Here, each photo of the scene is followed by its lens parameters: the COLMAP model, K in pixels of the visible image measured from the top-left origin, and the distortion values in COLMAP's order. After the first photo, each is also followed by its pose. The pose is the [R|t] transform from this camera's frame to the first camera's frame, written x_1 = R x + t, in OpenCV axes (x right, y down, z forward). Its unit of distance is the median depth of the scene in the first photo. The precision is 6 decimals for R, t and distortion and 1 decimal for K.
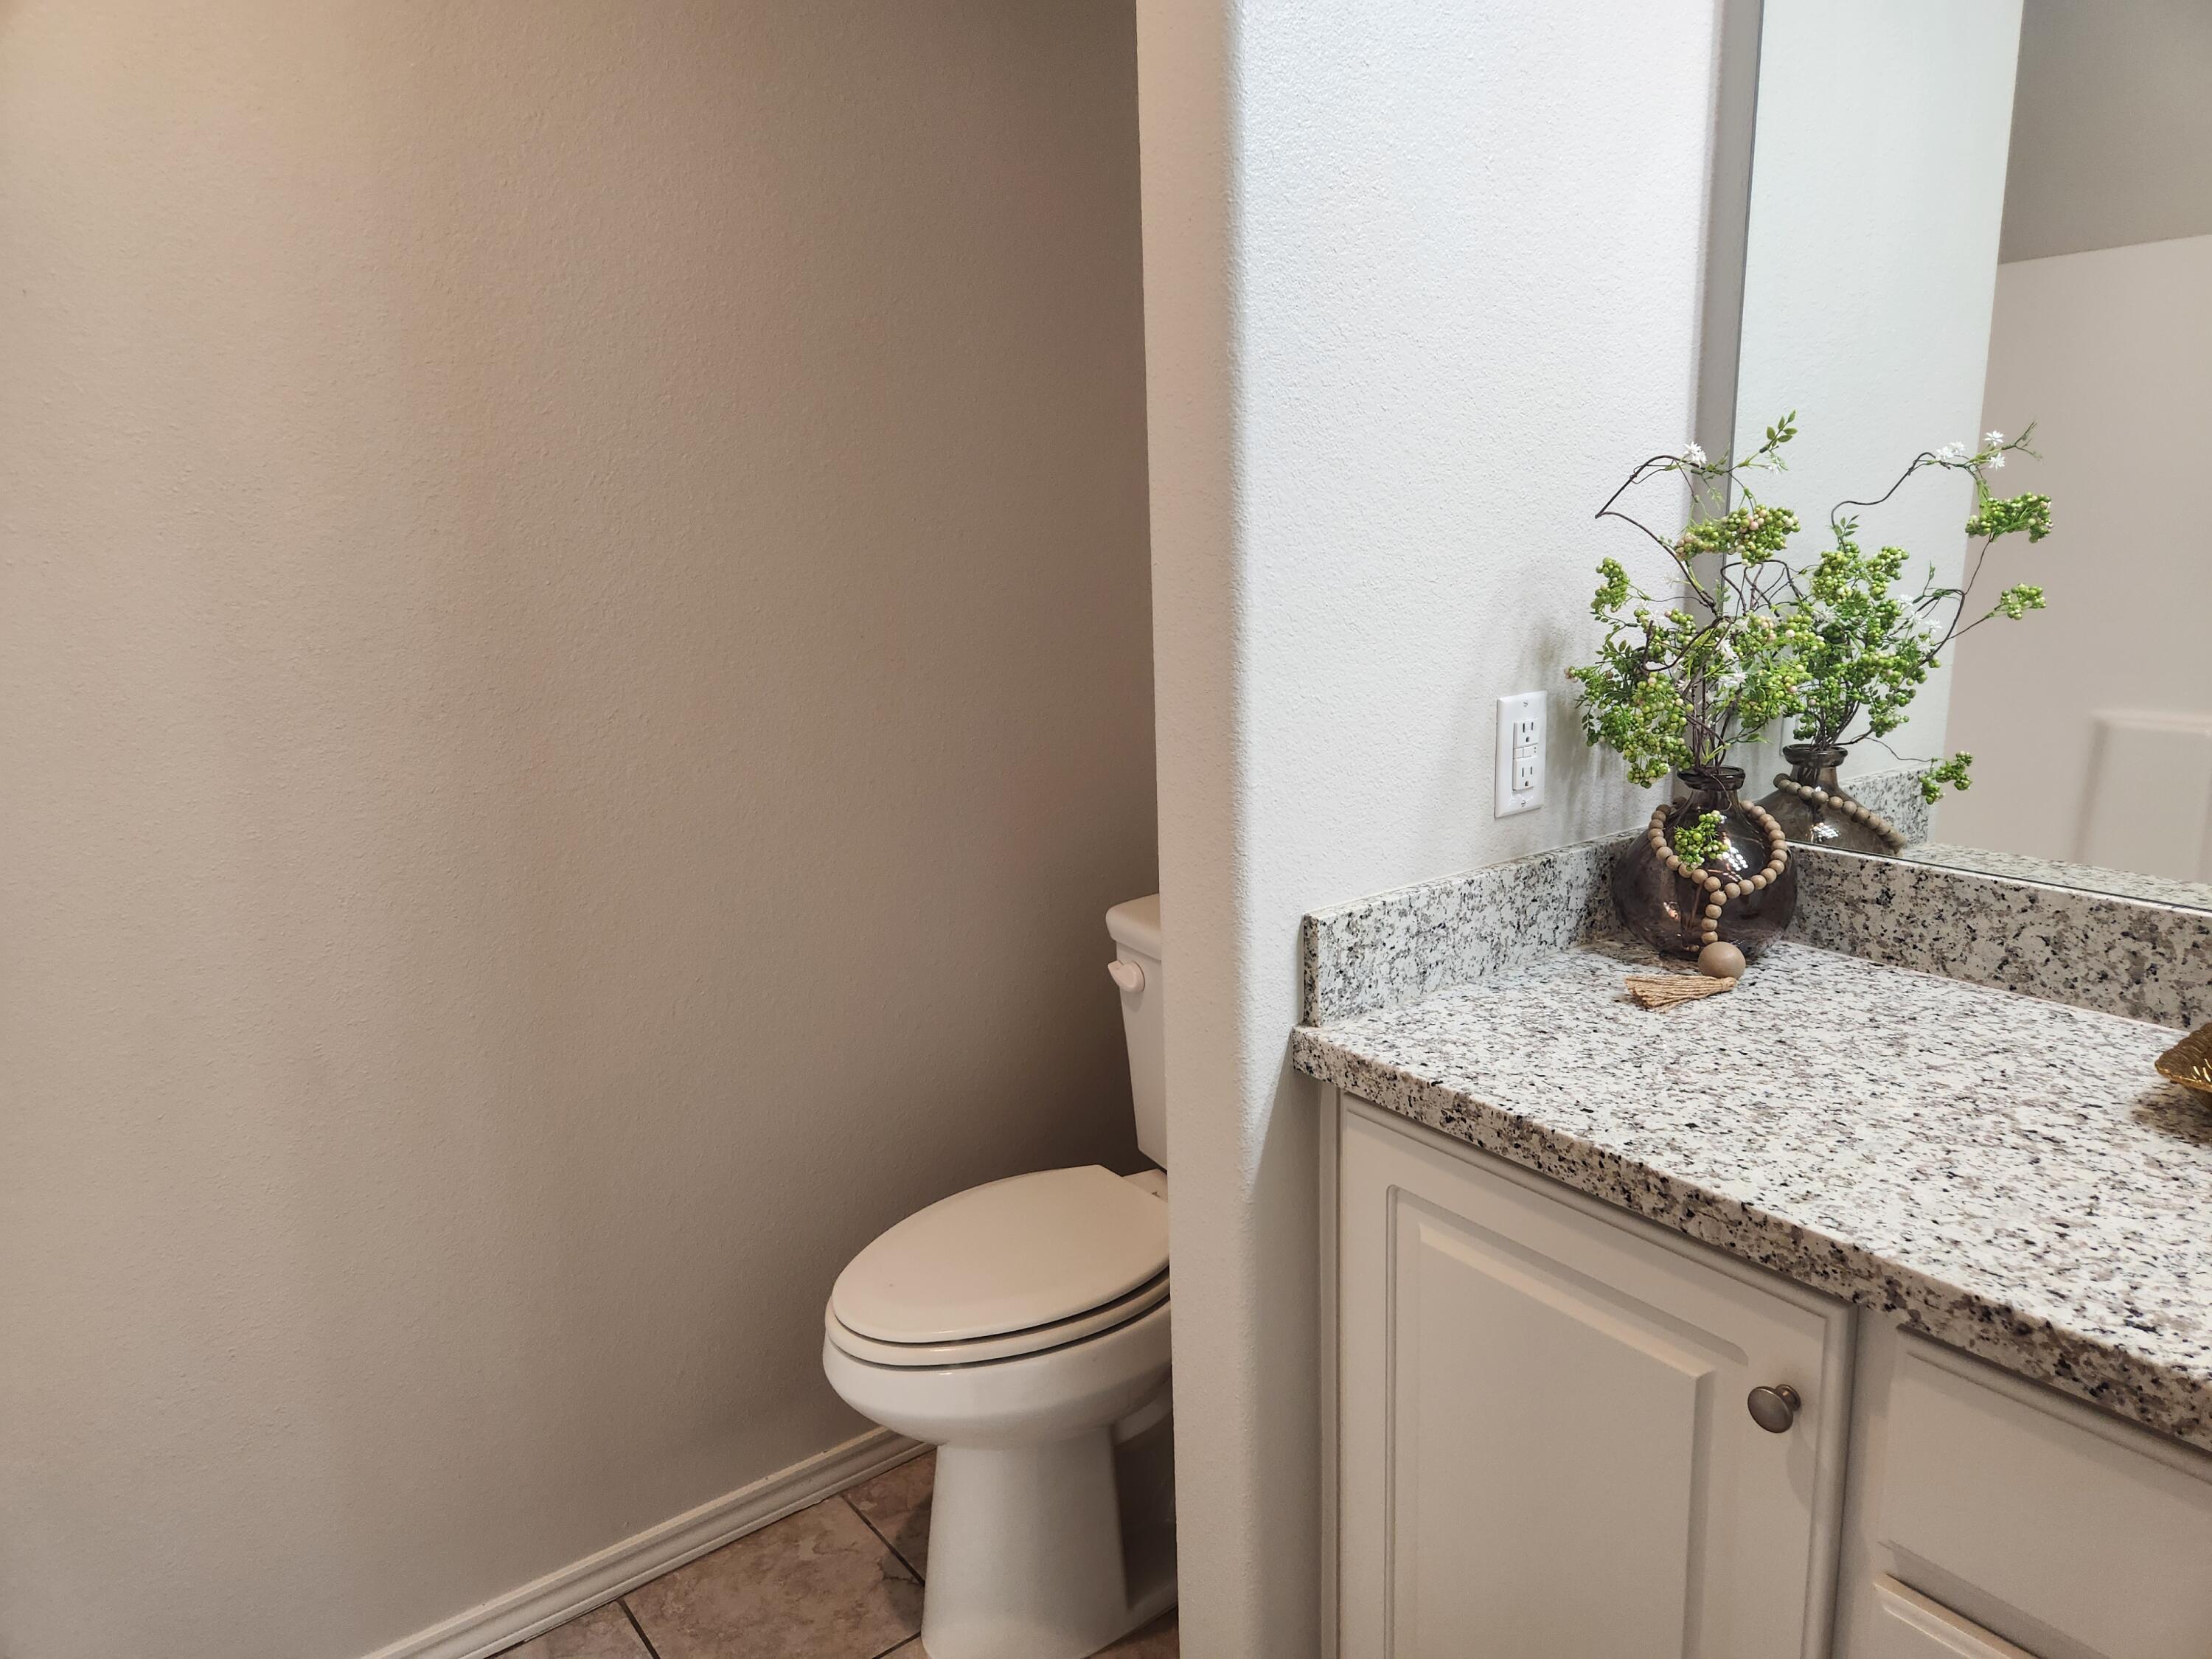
lens RADIAL K [[1457.1, 0, 1135.5], [0, 1457.1, 827.2], [0, 0, 1]] dist [0.059593, -0.043805]
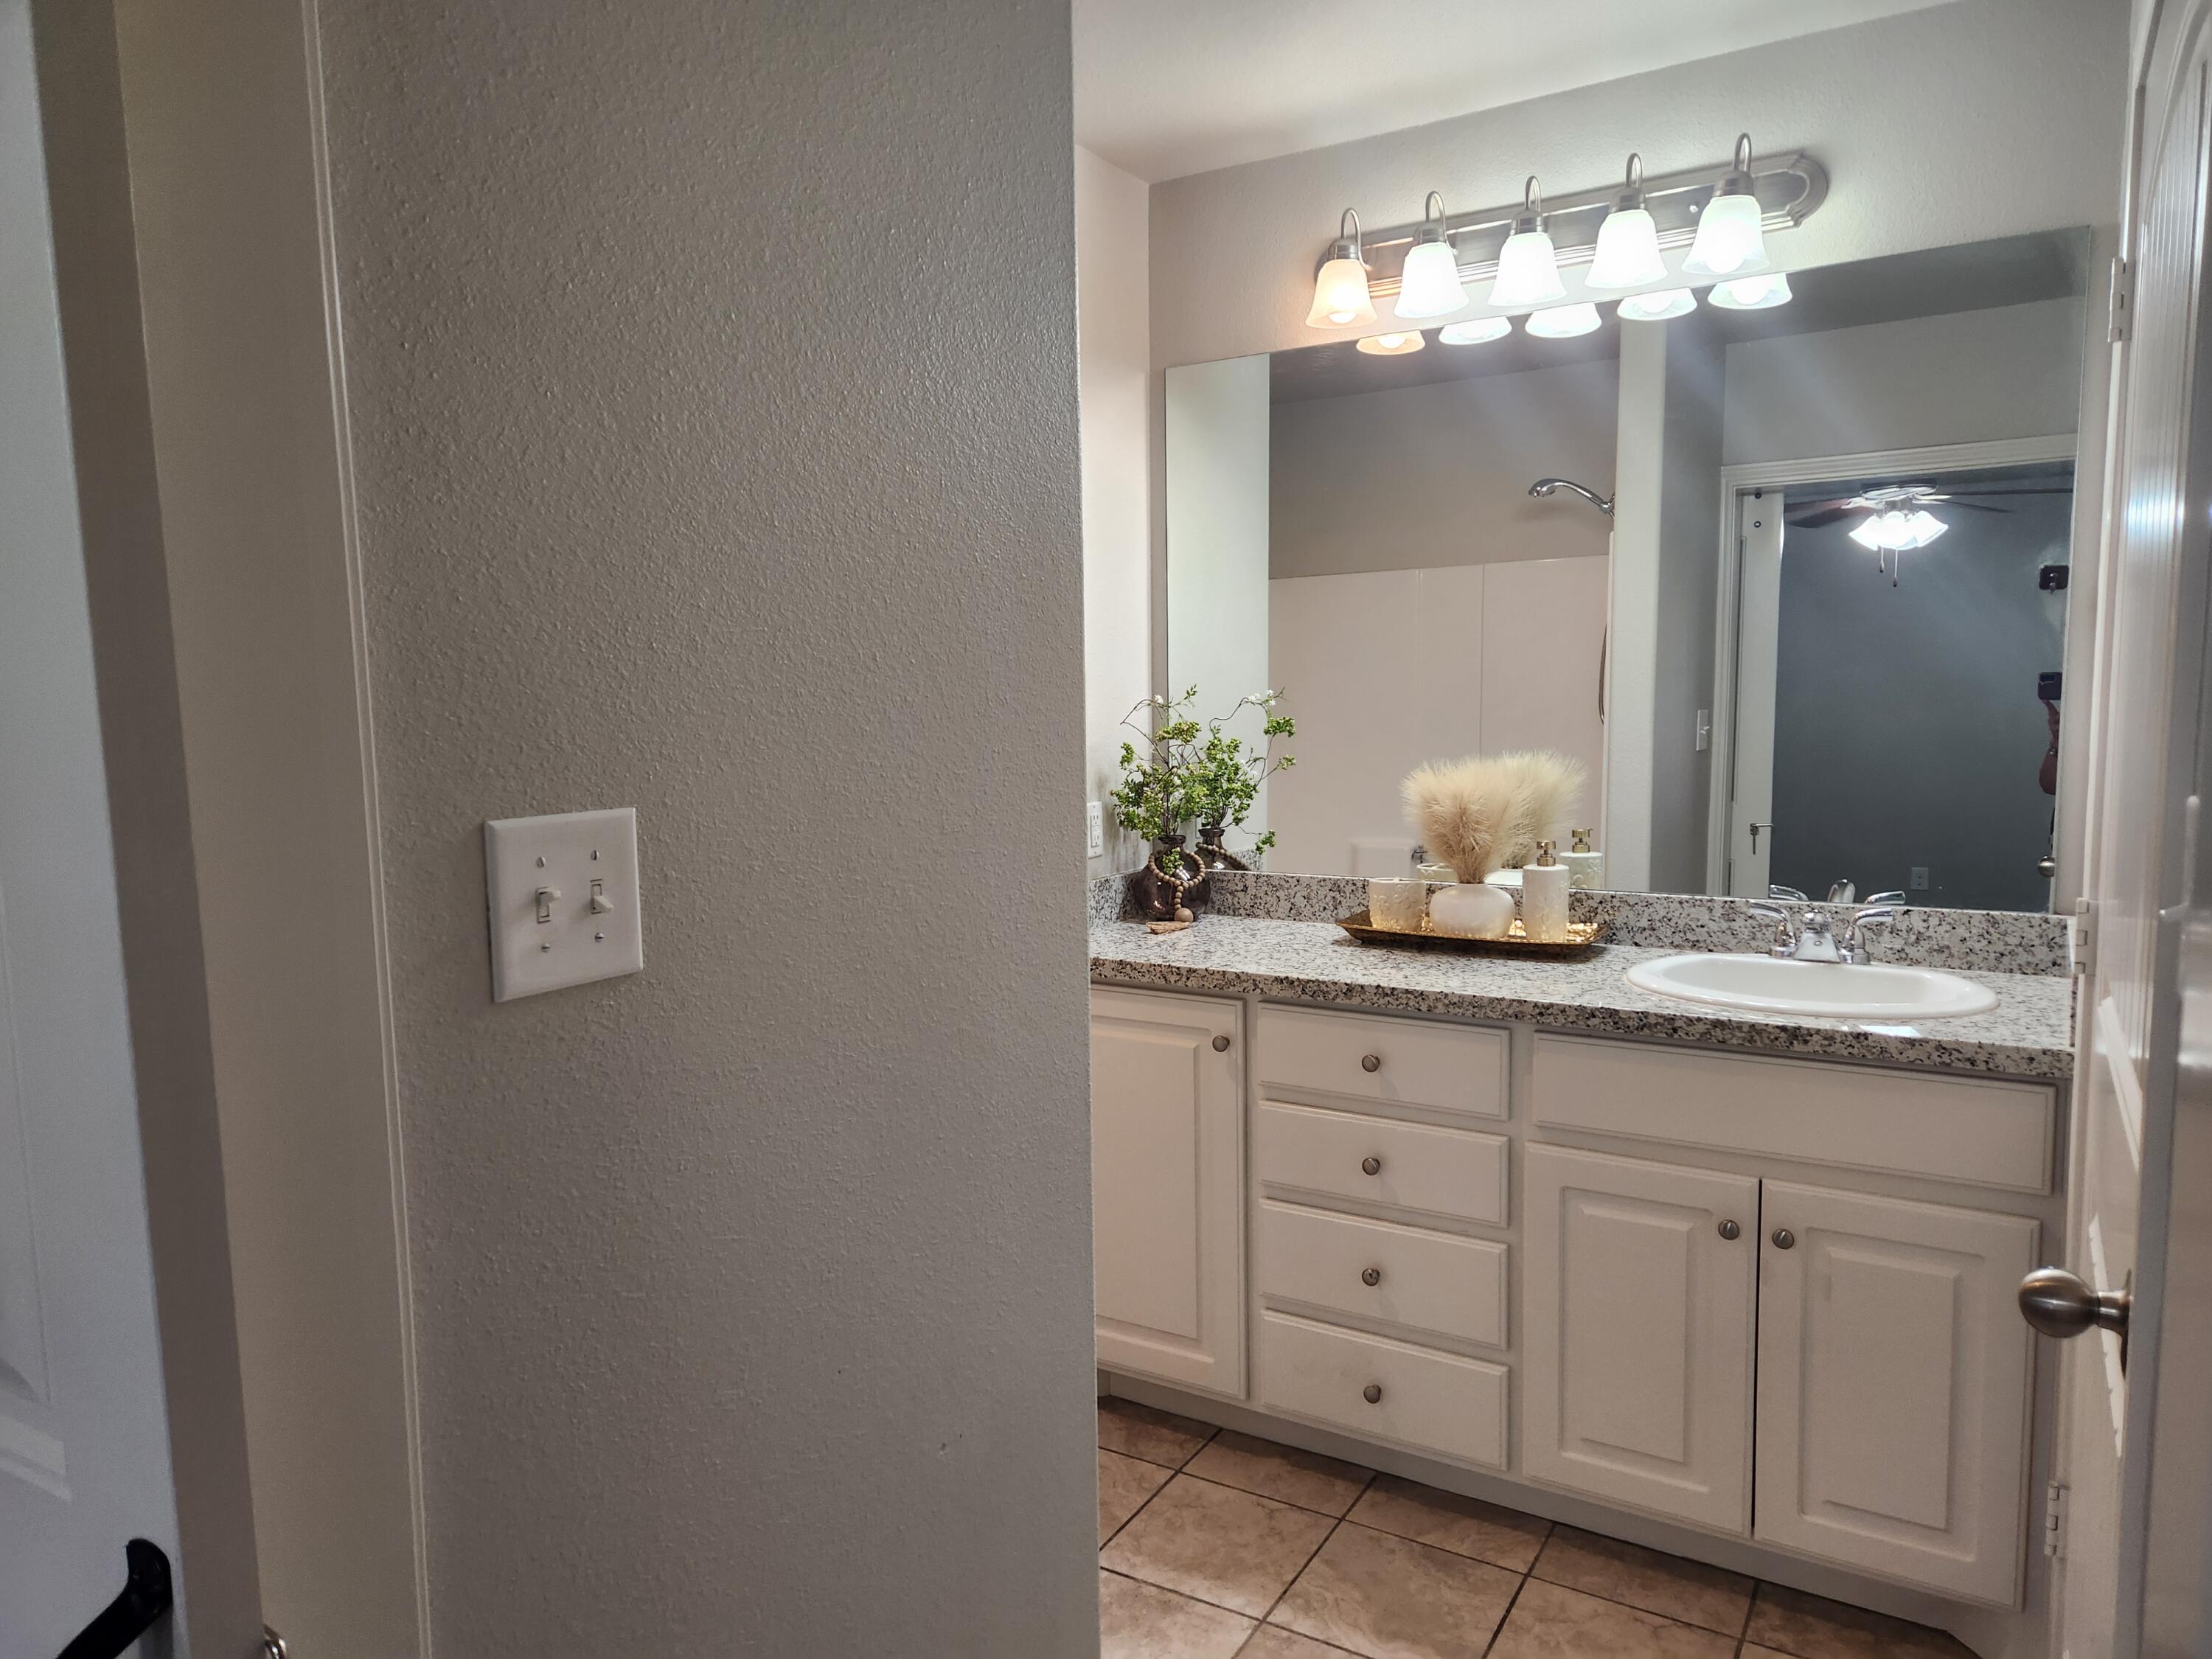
lens RADIAL K [[1478.1, 0, 1106.0], [0, 1478.1, 829.5], [0, 0, 1]] dist [0.228127, -0.000018]
pose [[0.929514, -0.020212, 0.368233, -0.533096], [0.068855, 0.990451, -0.119441, 0.214752], [-0.362303, 0.136376, 0.922029, -1.046411]]
